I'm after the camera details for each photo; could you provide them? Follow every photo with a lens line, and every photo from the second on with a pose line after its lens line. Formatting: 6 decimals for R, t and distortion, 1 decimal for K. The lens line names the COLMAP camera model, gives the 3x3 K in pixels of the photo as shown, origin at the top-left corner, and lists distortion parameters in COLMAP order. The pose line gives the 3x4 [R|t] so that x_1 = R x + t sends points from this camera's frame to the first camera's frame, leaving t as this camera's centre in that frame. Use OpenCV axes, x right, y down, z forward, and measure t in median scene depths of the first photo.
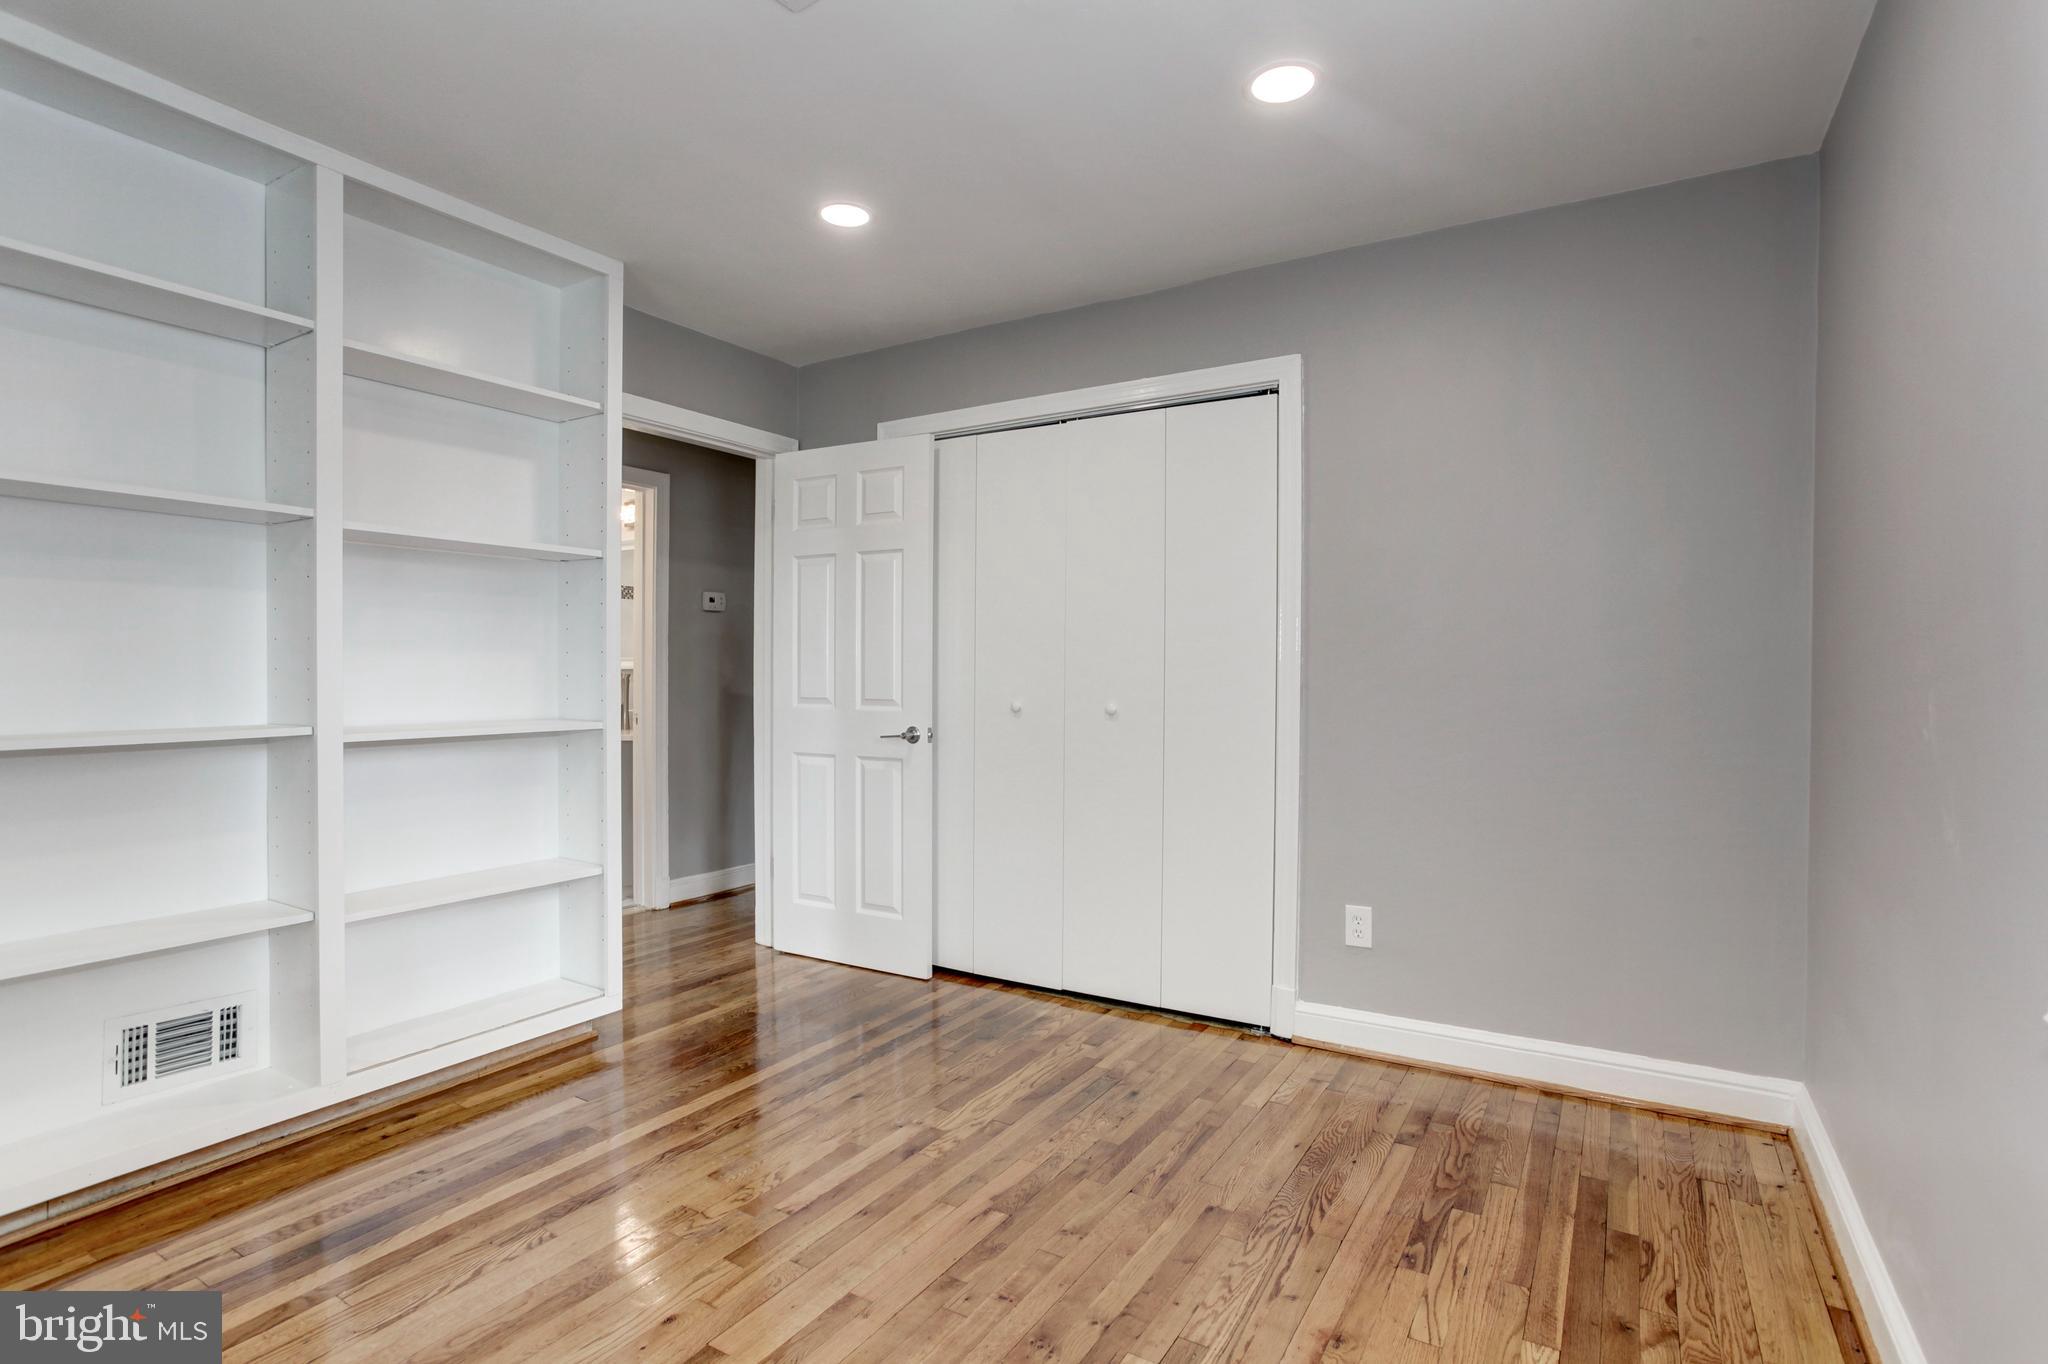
lens RADIAL K [[992.9, 0, 1035.7], [0, 992.9, 685.9], [0, 0, 1]] dist [-0.075054, 0.037611]
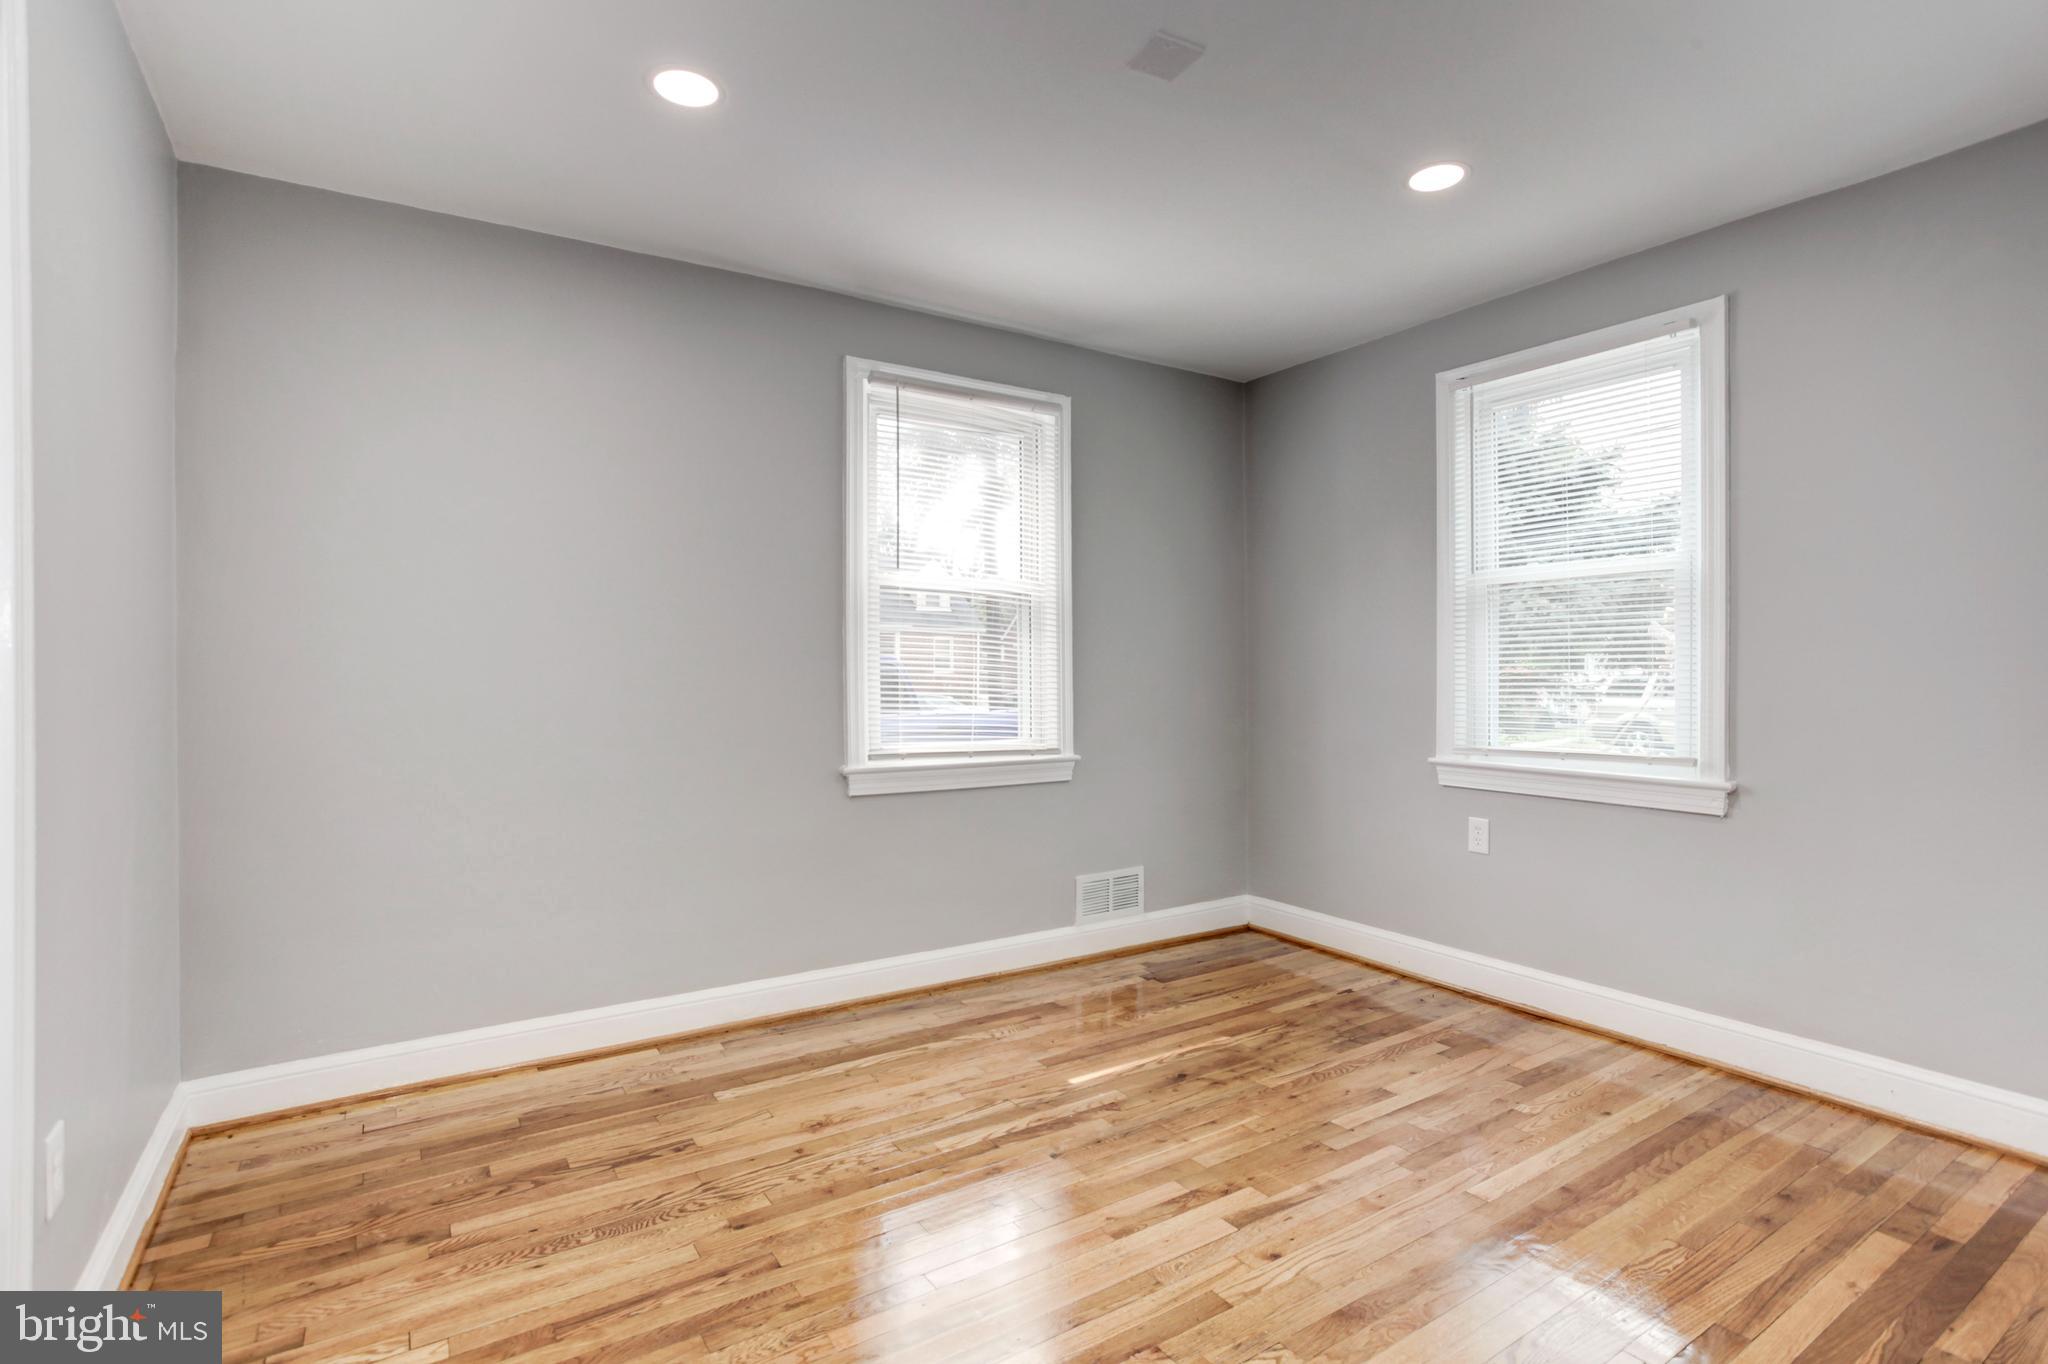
lens RADIAL K [[992.9, 0, 1035.7], [0, 992.9, 685.9], [0, 0, 1]] dist [-0.075054, 0.037611]
pose [[-0.905653, -0.007344, 0.423956, -0.524671], [0.006349, 0.999503, 0.030877, -0.030384], [-0.423972, 0.030656, -0.905156, 1.846563]]
